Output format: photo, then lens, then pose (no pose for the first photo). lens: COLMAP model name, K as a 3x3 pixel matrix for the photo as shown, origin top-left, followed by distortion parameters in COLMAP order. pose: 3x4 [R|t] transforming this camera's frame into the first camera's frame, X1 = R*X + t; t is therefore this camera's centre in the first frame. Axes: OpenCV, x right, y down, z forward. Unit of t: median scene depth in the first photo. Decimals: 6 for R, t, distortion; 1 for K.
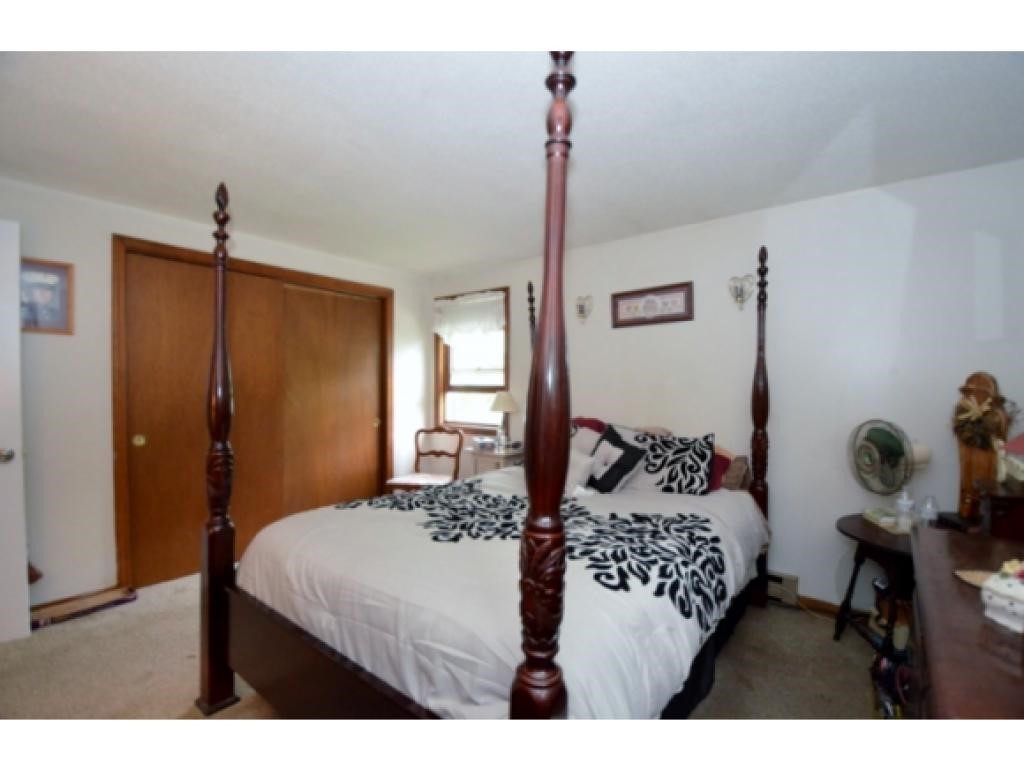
lens RADIAL K [[455.8, 0, 538.3], [0, 455.8, 381.4], [0, 0, 1]] dist [0.010621, -0.019479]
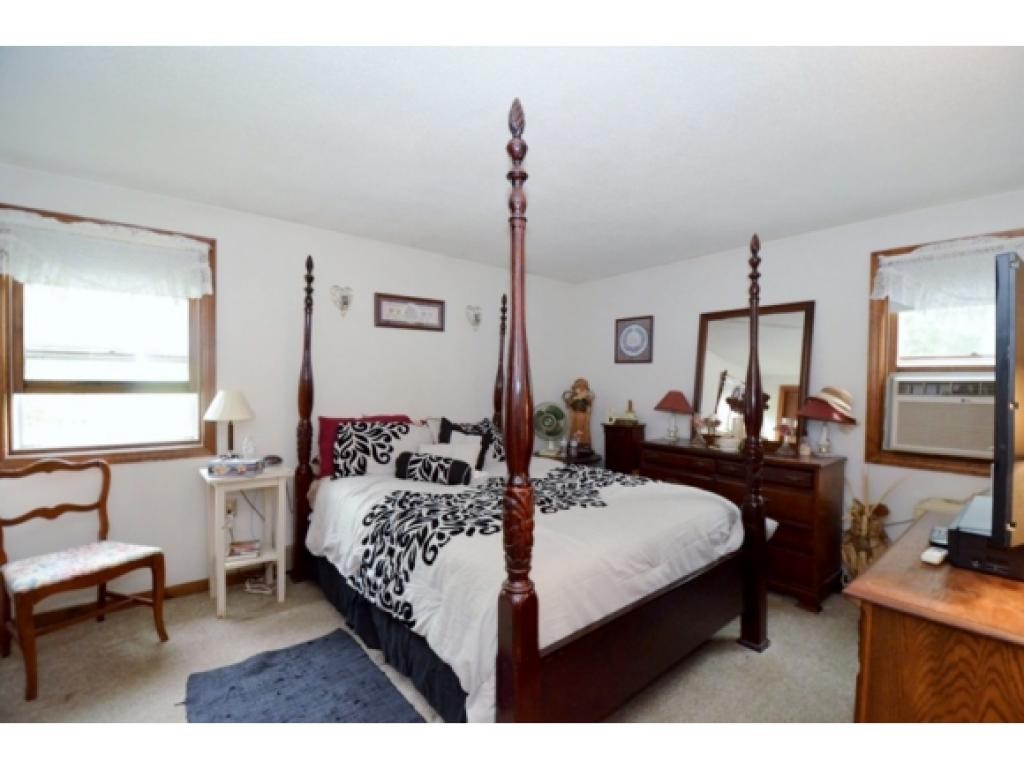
lens RADIAL K [[451.0, 0, 513.5], [0, 451.0, 389.7], [0, 0, 1]] dist [-0.073244, 0.000061]
pose [[0.170627, -0.012957, 0.985251, -0.764494], [-0.016741, 0.999731, 0.016047, 0.002655], [-0.985194, -0.019232, 0.170364, 0.524751]]
